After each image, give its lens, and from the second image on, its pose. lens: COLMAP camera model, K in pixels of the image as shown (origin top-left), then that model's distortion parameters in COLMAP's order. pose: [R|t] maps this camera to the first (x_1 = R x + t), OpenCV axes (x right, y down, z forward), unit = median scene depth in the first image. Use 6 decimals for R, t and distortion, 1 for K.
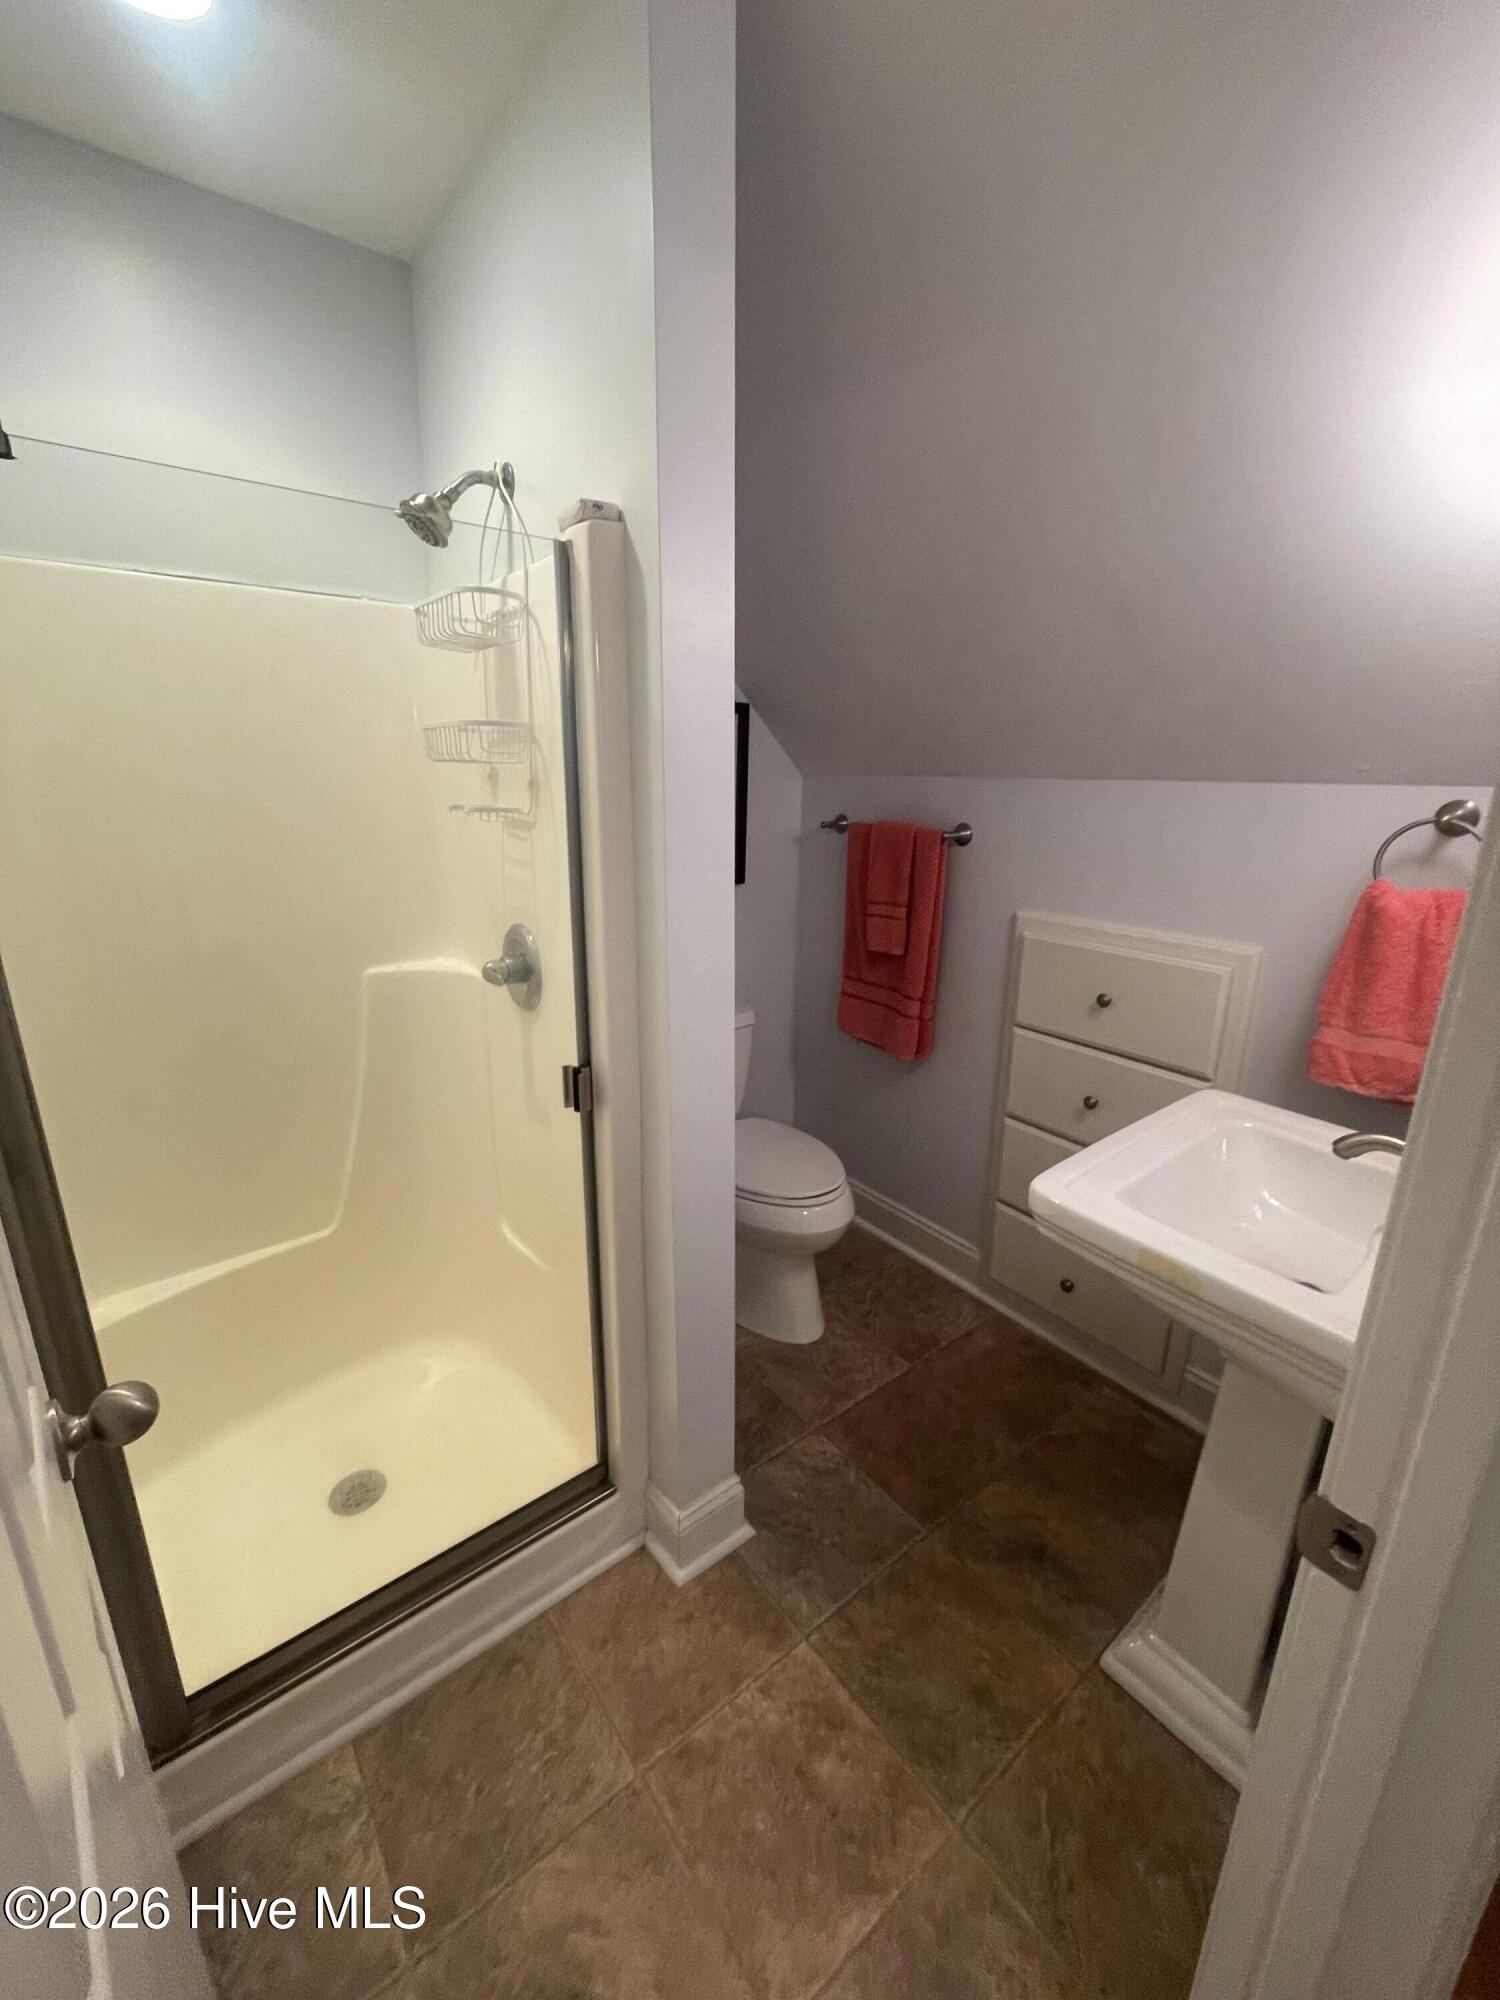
lens RADIAL K [[810.4, 0, 744.4], [0, 810.4, 986.6], [0, 0, 1]] dist [-0.003215, 0.000310]
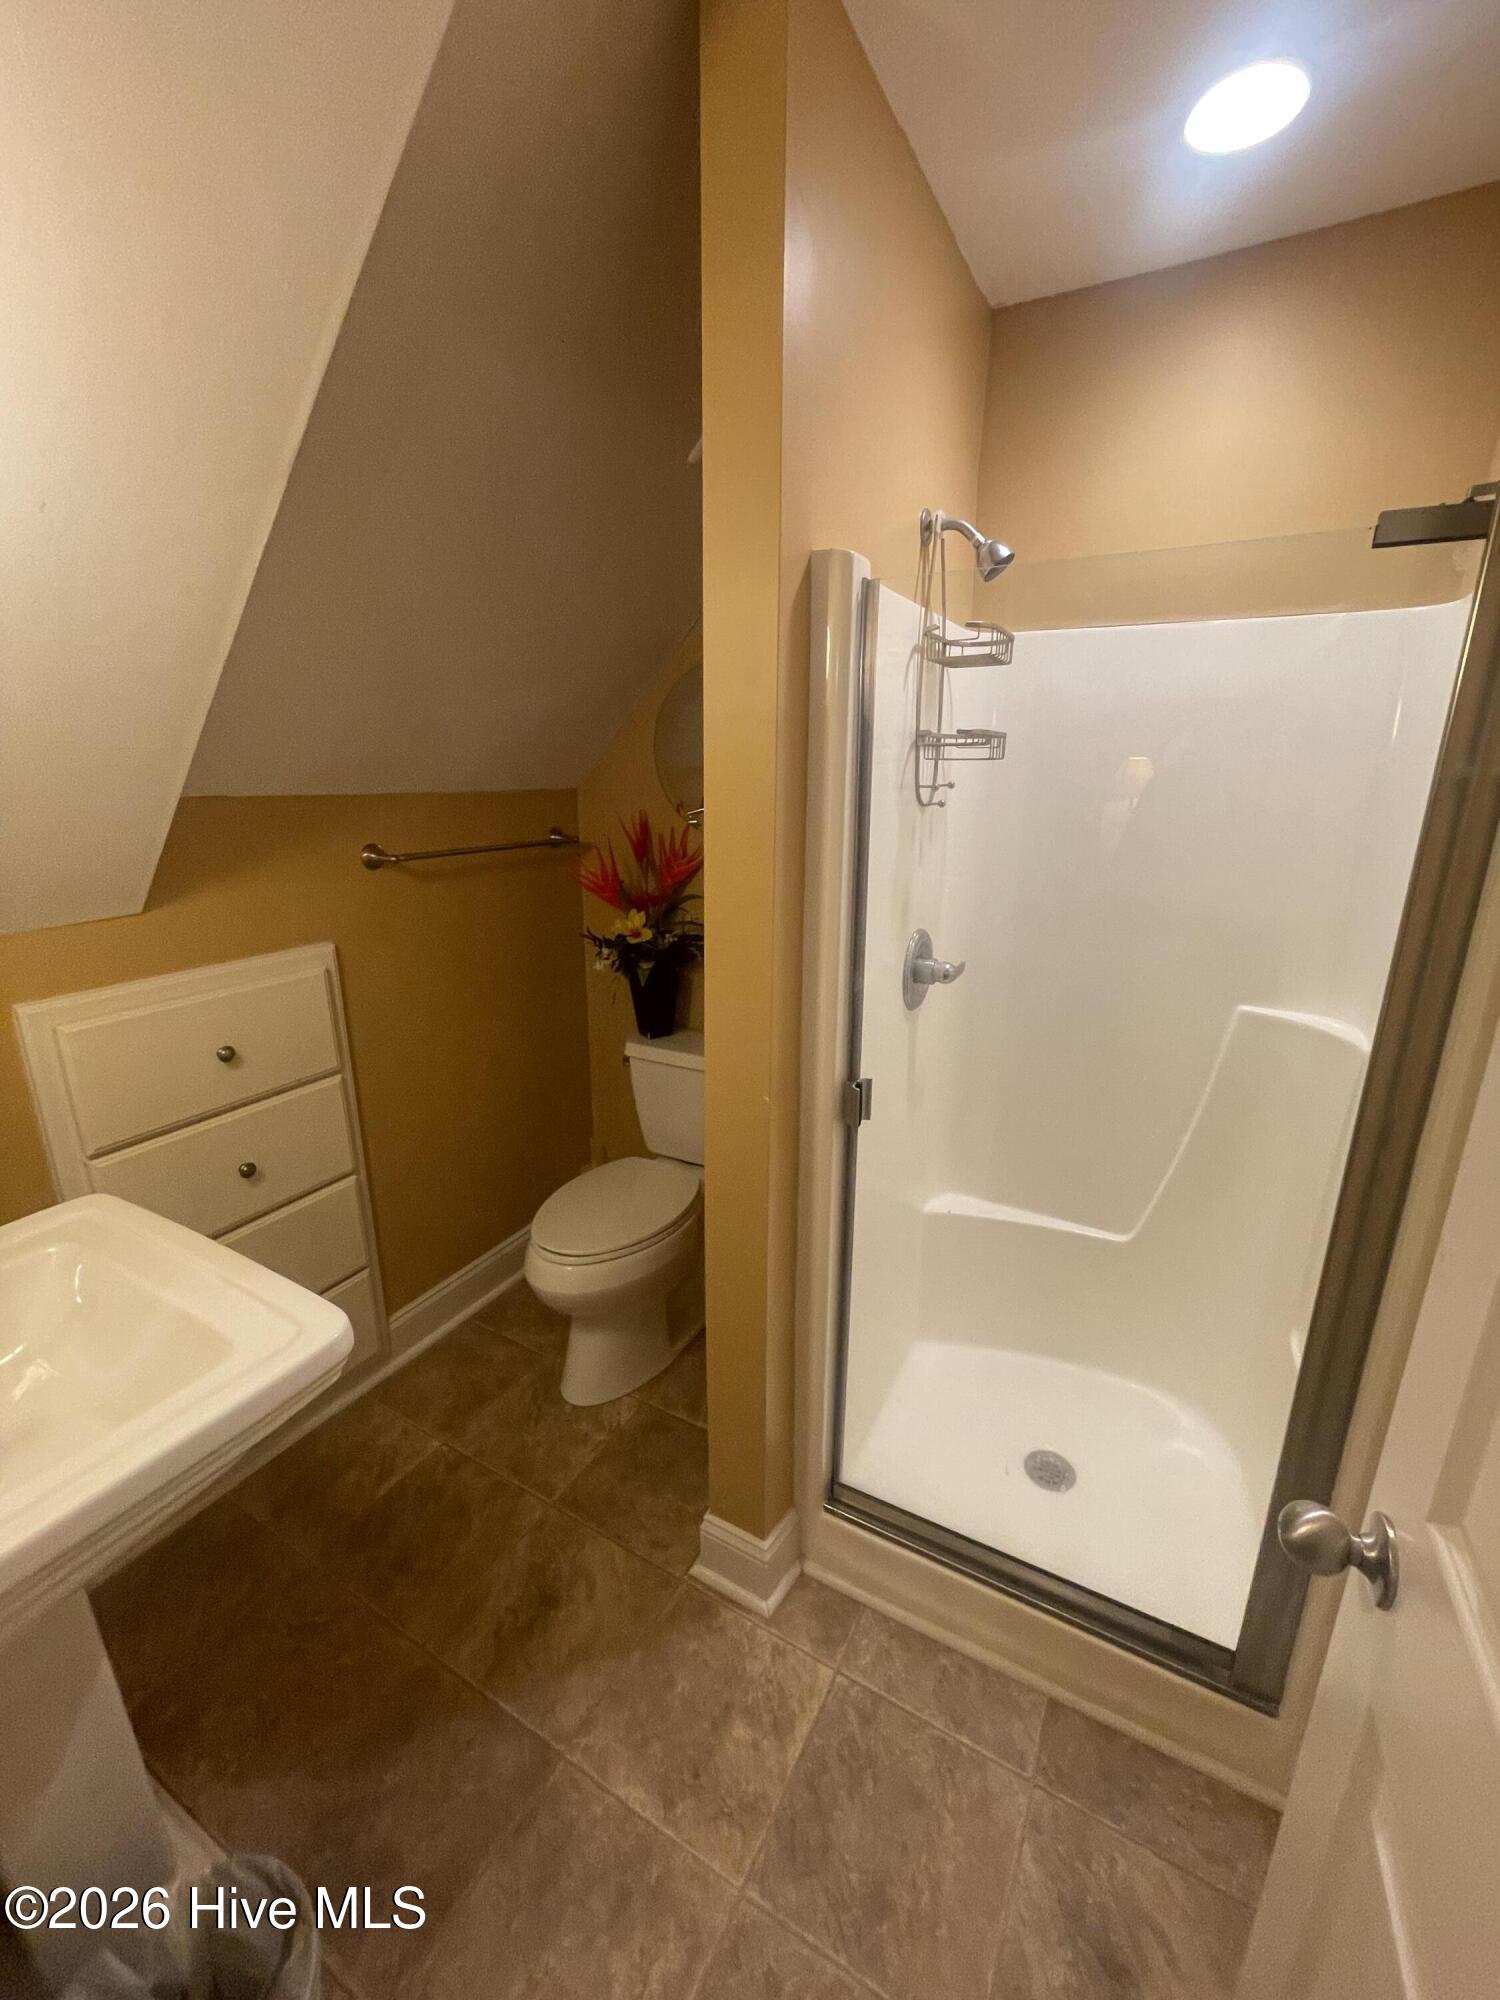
lens RADIAL K [[810.4, 0, 743.1], [0, 810.4, 1002.8], [0, 0, 1]] dist [-0.003215, 0.000310]
pose [[0.383309, 0.247503, -0.889841, 0.745480], [-0.259945, 0.953392, 0.153205, -0.088783], [0.886286, 0.172585, 0.429781, 0.363203]]
